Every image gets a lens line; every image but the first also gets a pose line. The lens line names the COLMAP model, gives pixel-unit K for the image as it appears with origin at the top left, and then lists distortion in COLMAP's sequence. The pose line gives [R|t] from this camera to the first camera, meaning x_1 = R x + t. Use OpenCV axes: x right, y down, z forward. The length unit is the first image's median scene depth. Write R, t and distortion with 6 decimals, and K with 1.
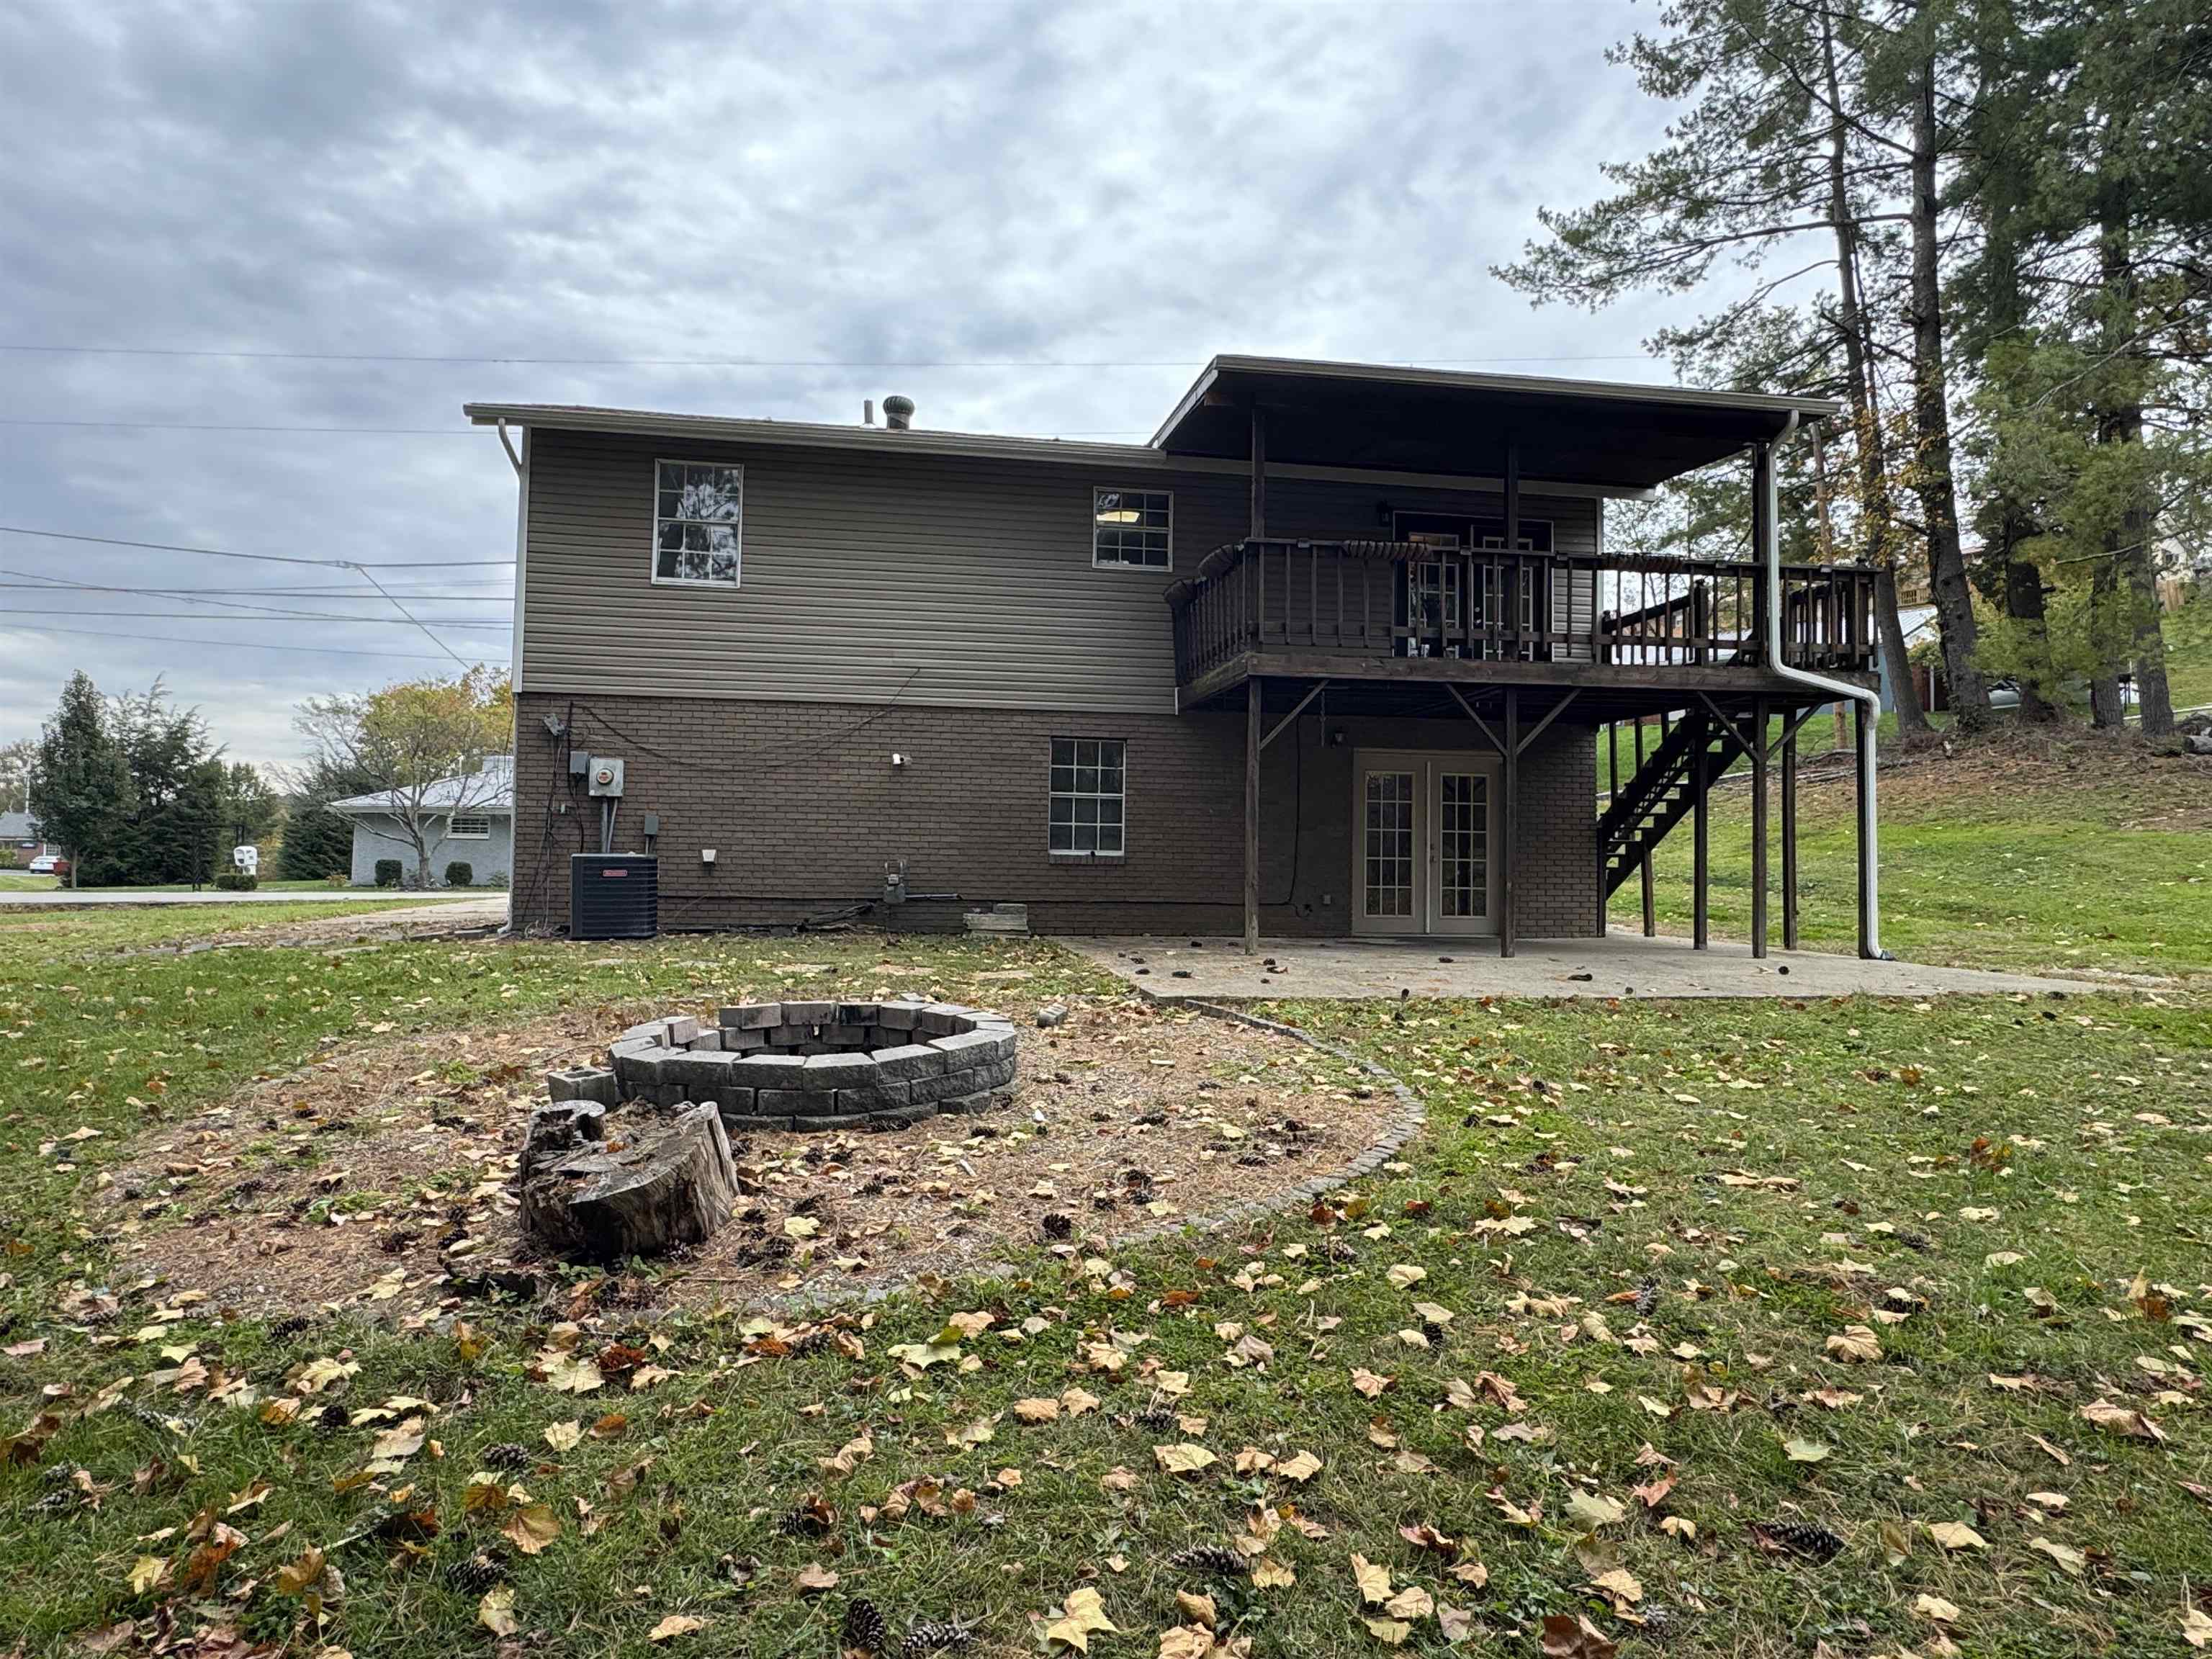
lens RADIAL K [[1332.3, 0, 1106.0], [0, 1332.3, 829.5], [0, 0, 1]] dist [-0.001706, -0.000641]
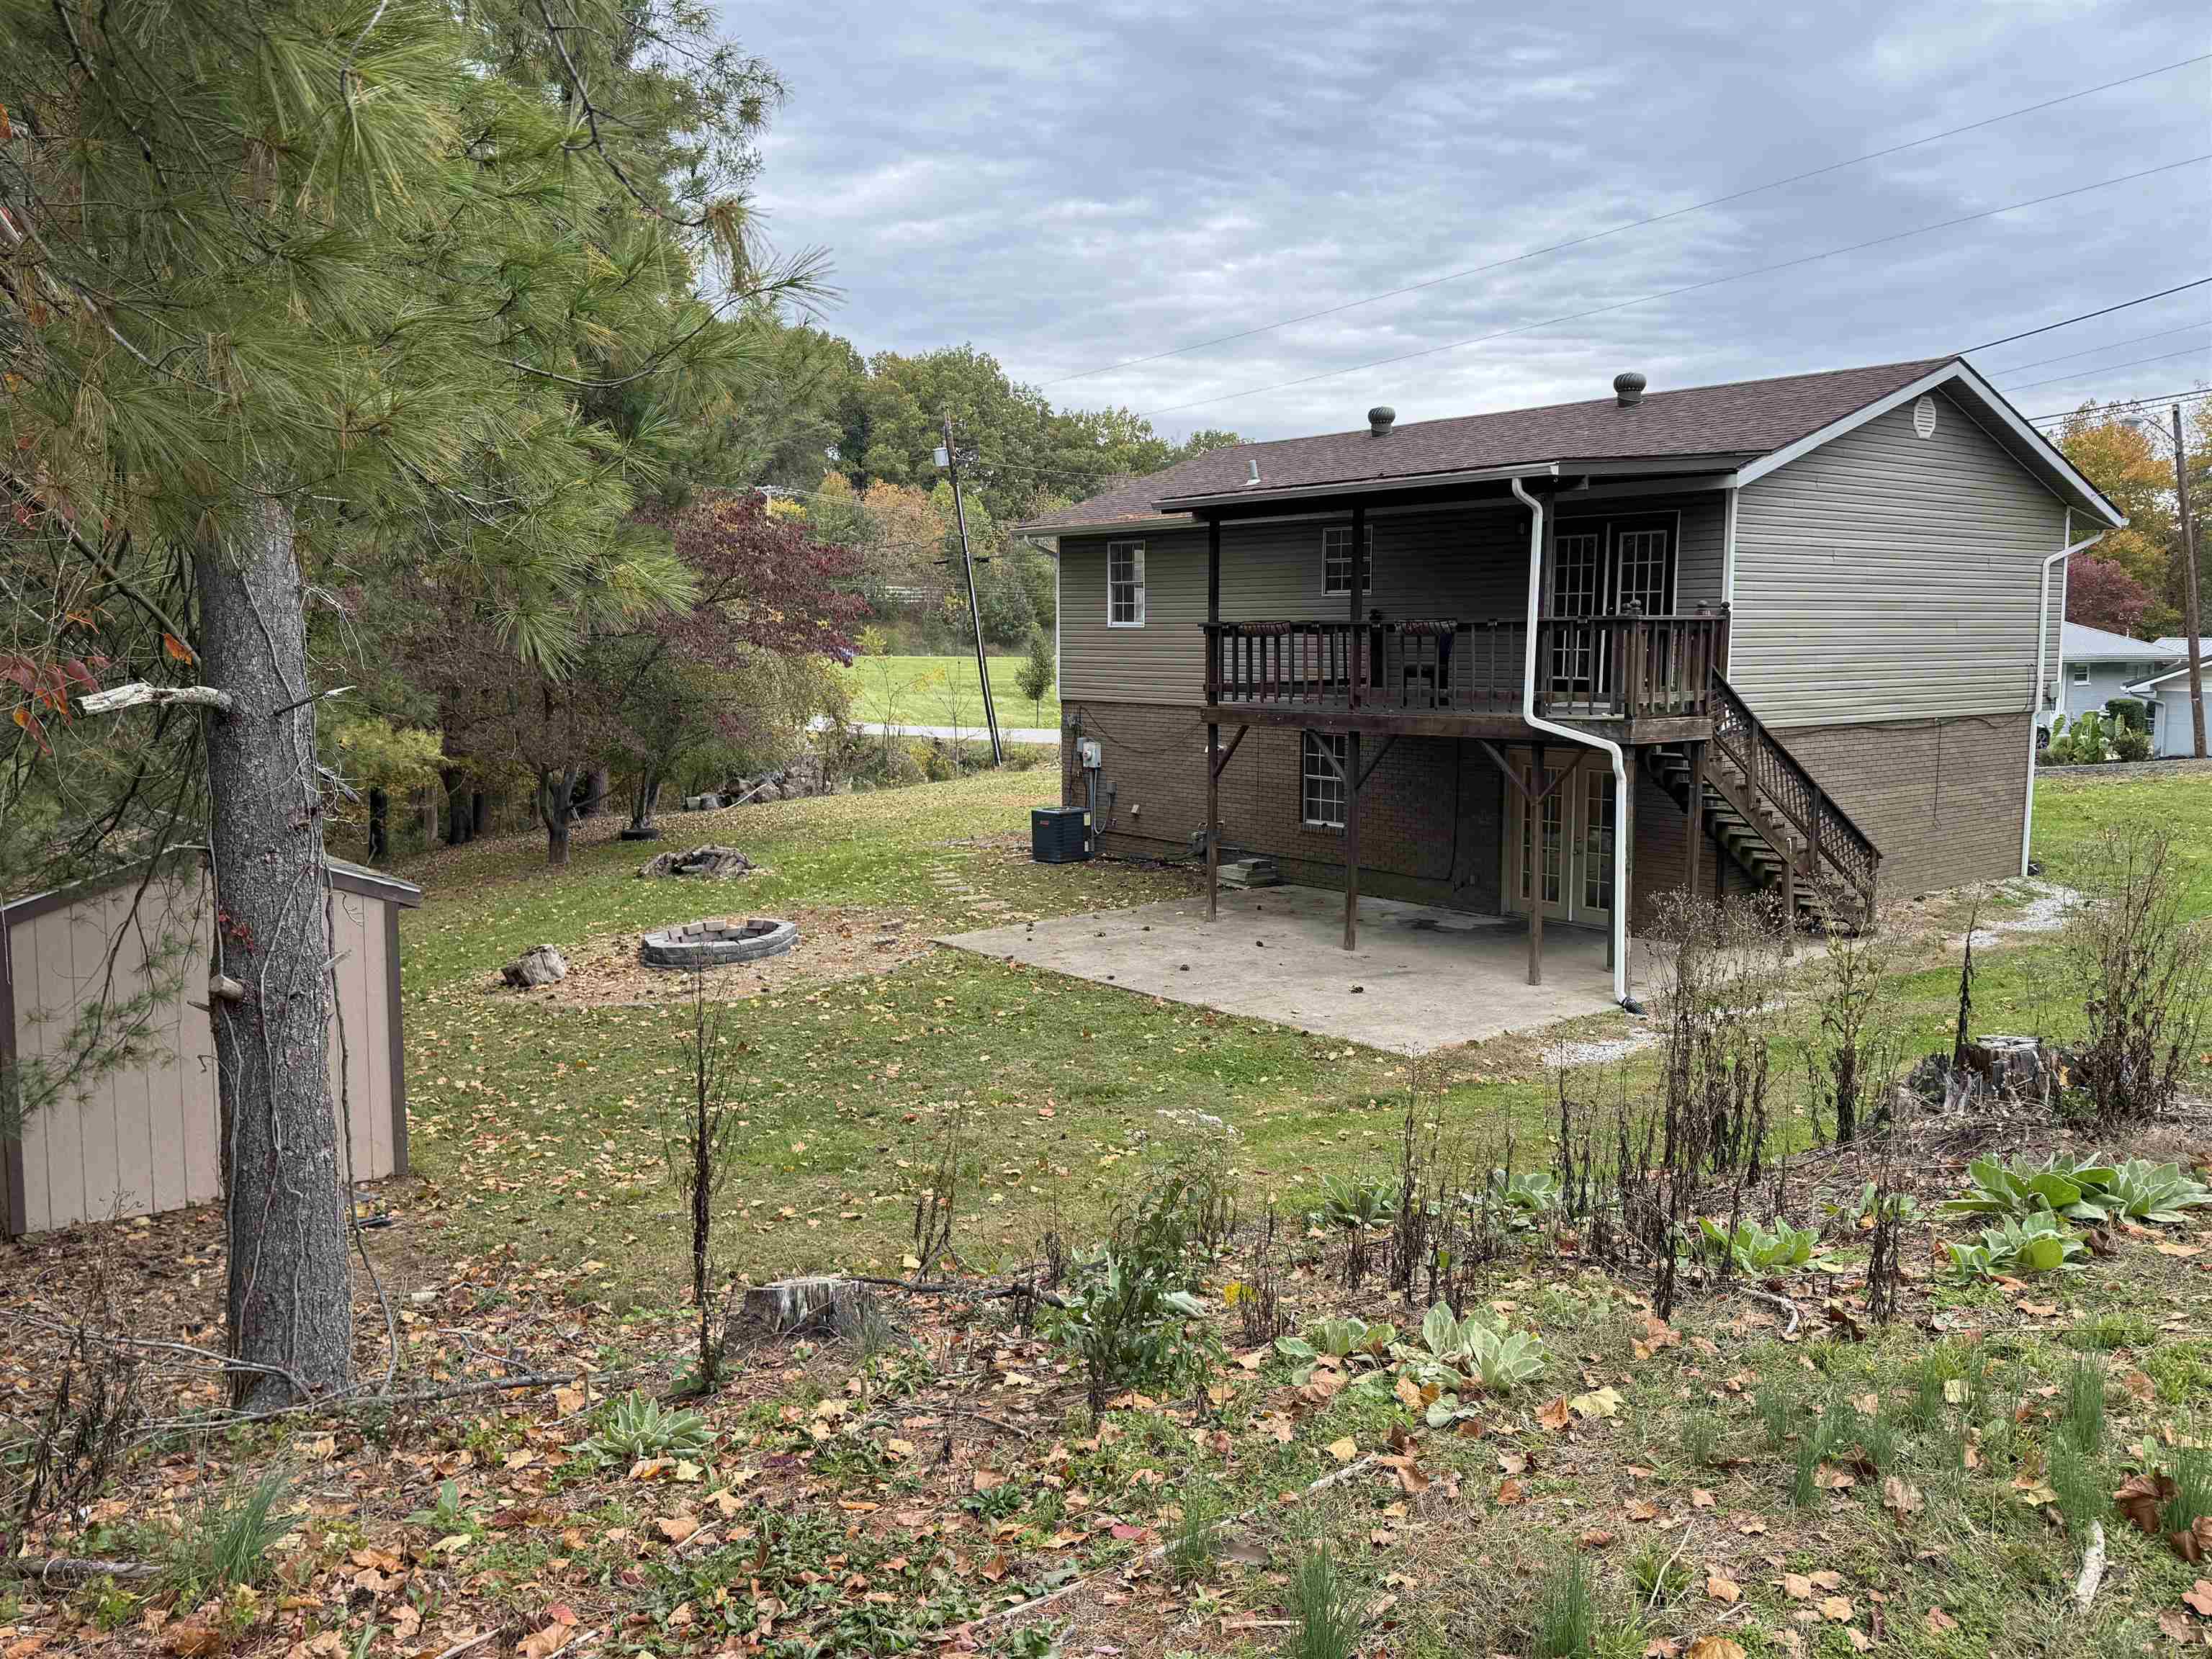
lens RADIAL K [[1793.5, 0, 1106.0], [0, 1793.5, 829.5], [0, 0, 1]] dist [-0.002003, -0.001400]
pose [[0.473889, 0.084599, -0.876512, 1.375428], [0.037019, 0.992581, 0.115816, -0.181614], [0.879806, -0.087332, 0.467241, 0.028225]]
